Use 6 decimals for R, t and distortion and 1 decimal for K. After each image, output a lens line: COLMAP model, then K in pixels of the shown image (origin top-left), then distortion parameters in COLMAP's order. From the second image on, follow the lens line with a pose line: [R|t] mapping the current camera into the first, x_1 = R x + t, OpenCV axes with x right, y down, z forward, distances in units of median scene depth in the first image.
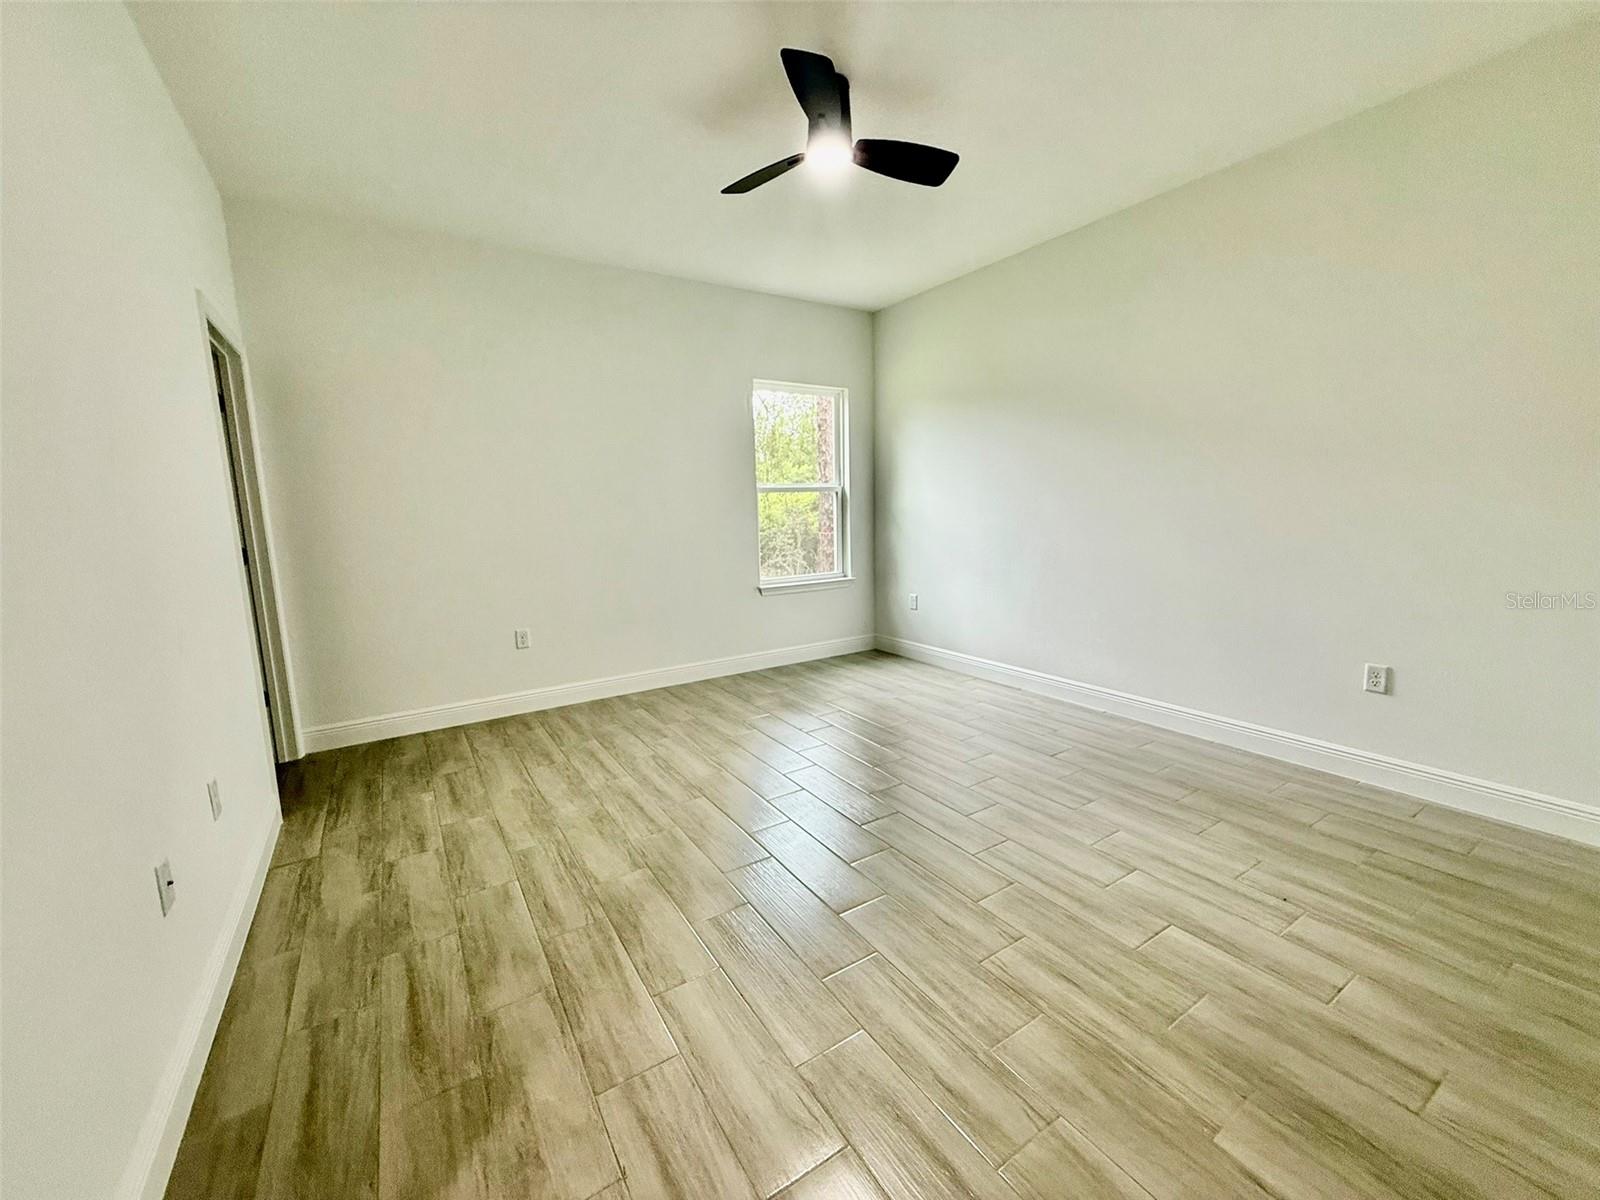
lens RADIAL K [[637.5, 0, 800.1], [0, 637.5, 598.4], [0, 0, 1]] dist [-0.000717, 0.000775]
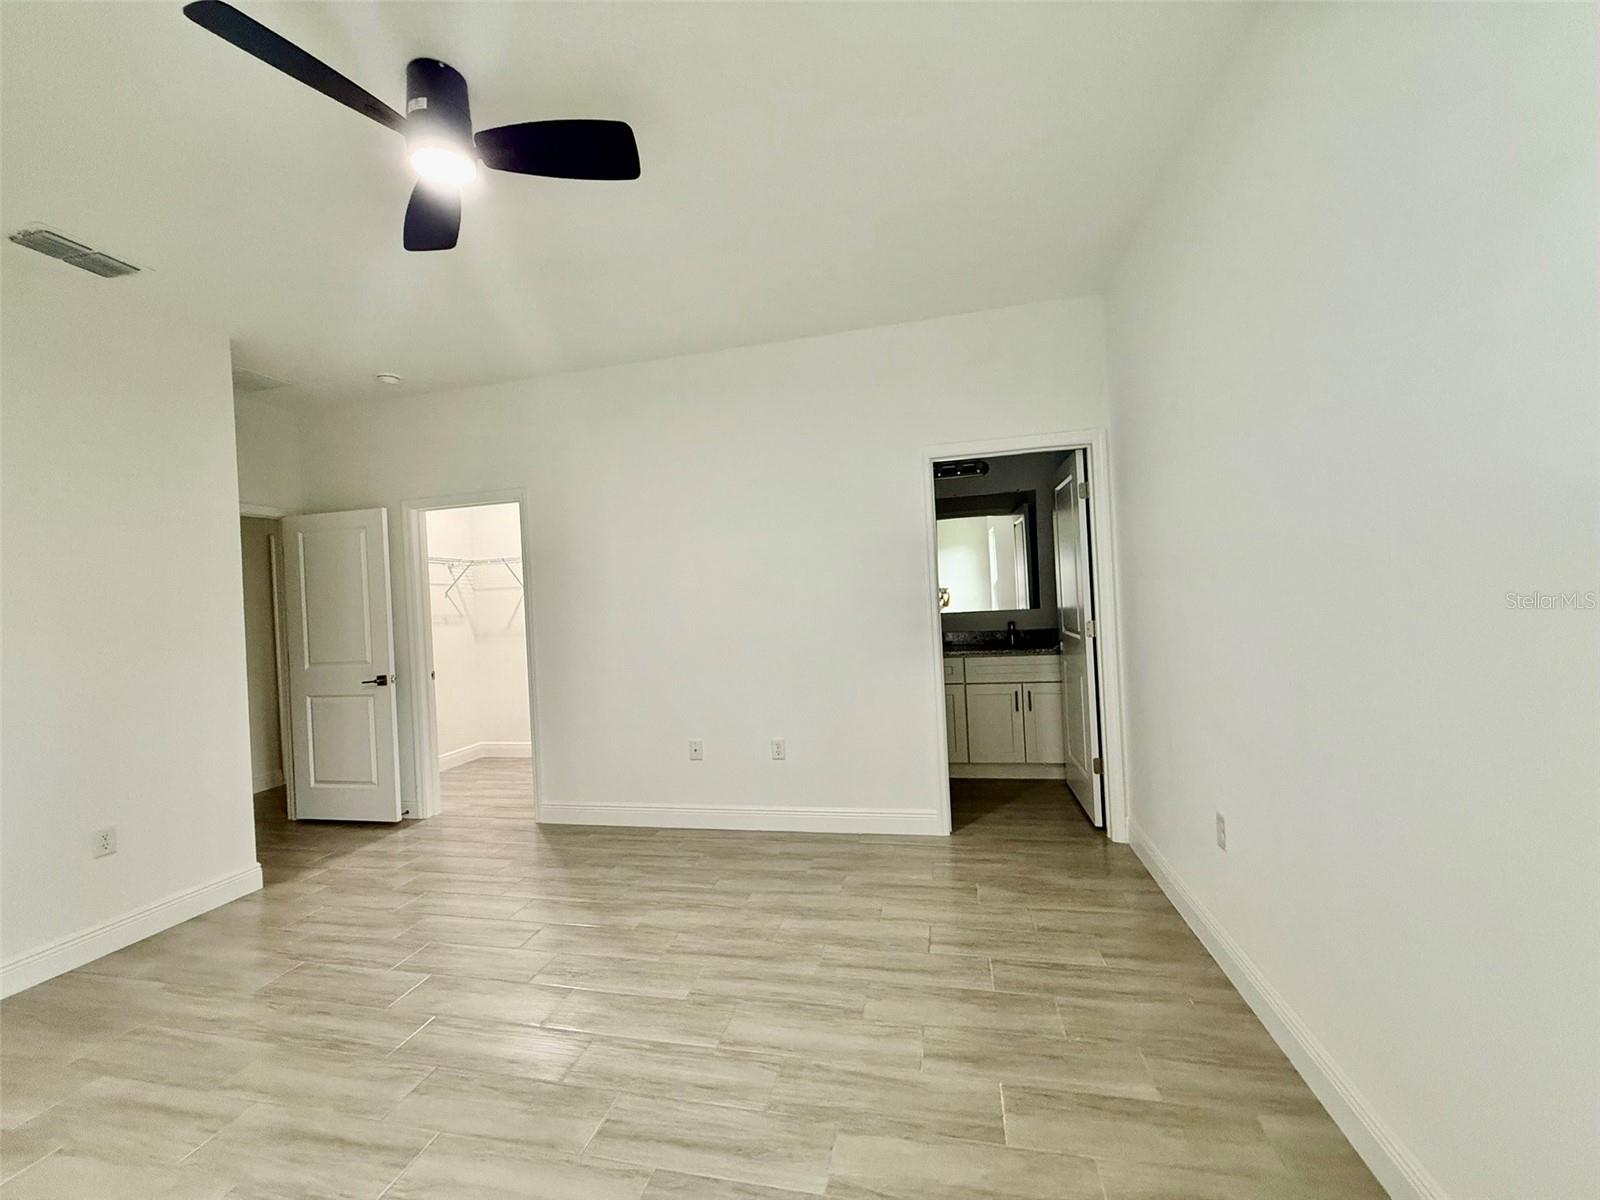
lens RADIAL K [[637.5, 0, 801.4], [0, 637.5, 601.6], [0, 0, 1]] dist [-0.000717, 0.000775]
pose [[-0.712931, 0.063413, -0.698361, 0.286003], [-0.037847, 0.990972, 0.128620, -0.299220], [0.700212, 0.118128, -0.704094, 1.797716]]
